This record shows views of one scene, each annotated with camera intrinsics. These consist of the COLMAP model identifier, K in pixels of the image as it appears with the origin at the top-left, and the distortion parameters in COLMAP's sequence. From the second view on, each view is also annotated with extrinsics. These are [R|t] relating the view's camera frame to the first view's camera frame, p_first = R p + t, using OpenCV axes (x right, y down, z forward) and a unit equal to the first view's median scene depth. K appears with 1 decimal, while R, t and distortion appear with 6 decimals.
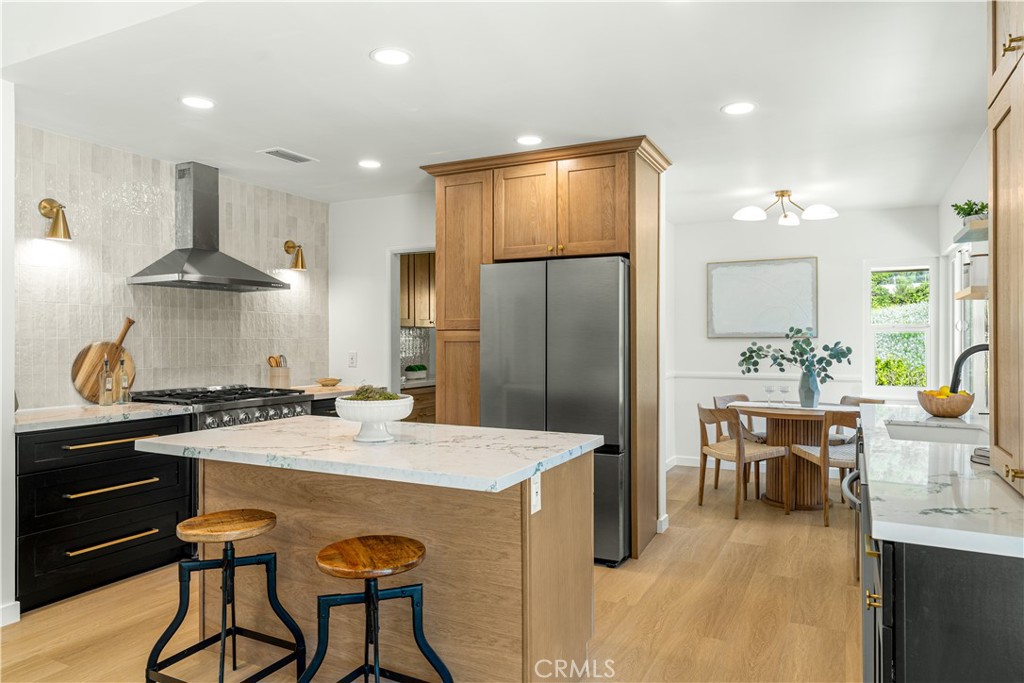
lens RADIAL K [[663.6, 0, 509.4], [0, 663.6, 337.7], [0, 0, 1]] dist [-0.001340, -0.000668]
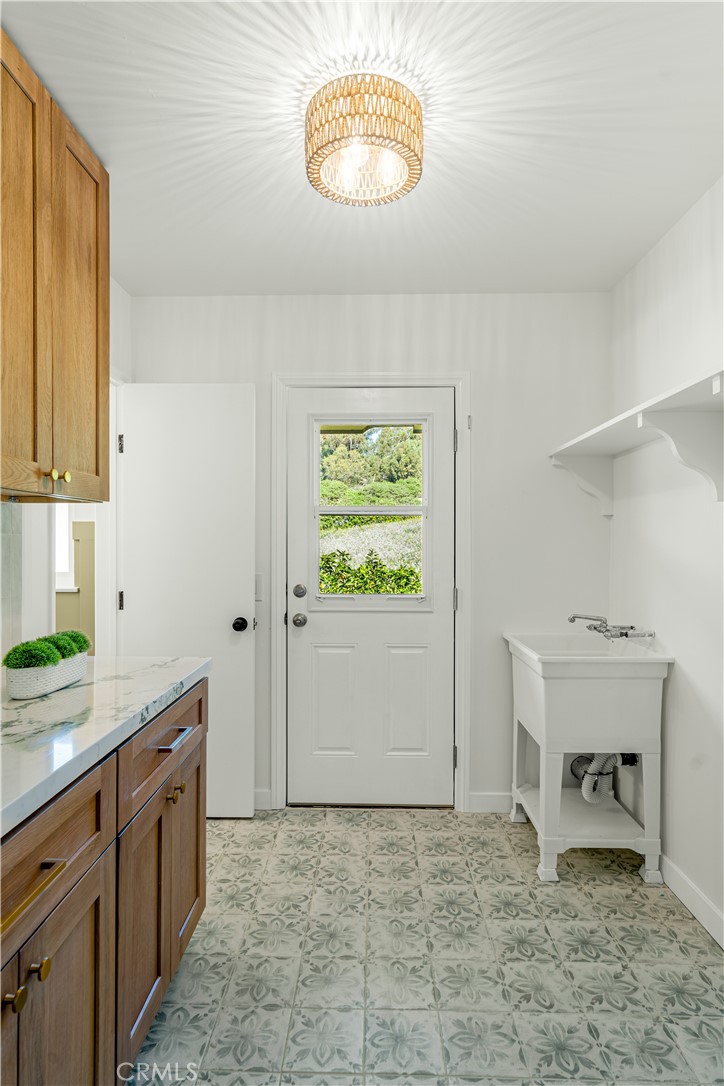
lens RADIAL K [[598.8, 0, 362.0], [0, 598.8, 543.0], [0, 0, 1]] dist [0.001489, 0.001703]
pose [[0.898903, 0.000651, 0.438148, -0.141014], [-0.001640, 0.999997, 0.001878, 0.003585], [-0.438145, -0.002407, 0.898901, 0.964218]]
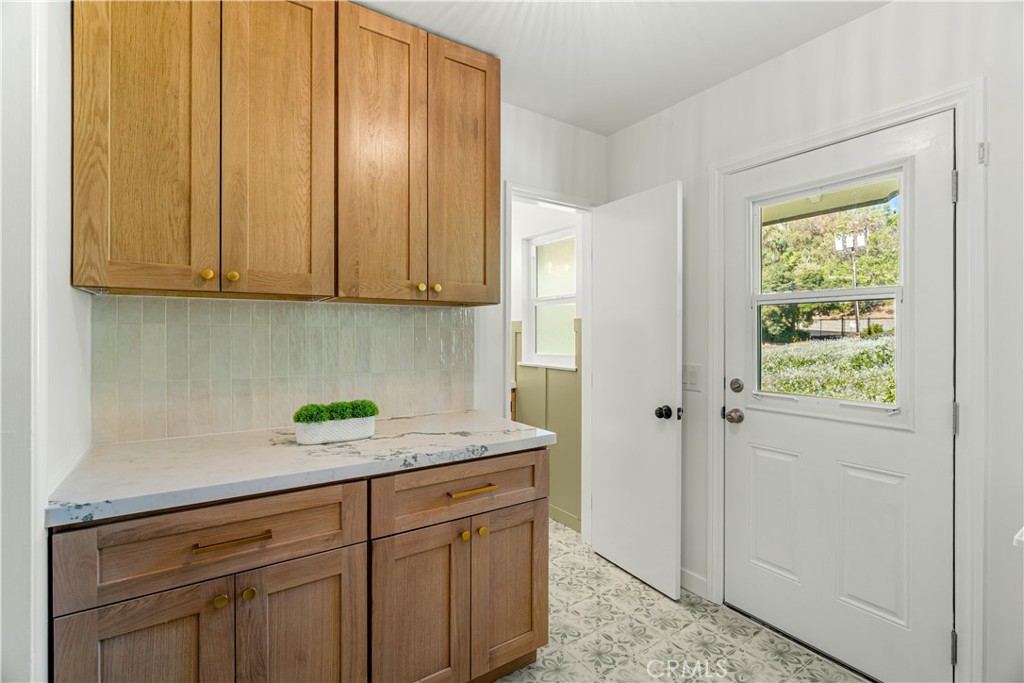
lens RADIAL K [[463.2, 0, 510.8], [0, 463.2, 336.4], [0, 0, 1]] dist [-0.002171, 0.000104]
pose [[0.876927, 0.005828, -0.480588, 0.076771], [-0.004205, 0.999981, 0.004454, 0.004590], [0.480605, -0.001885, 0.876935, 1.034352]]
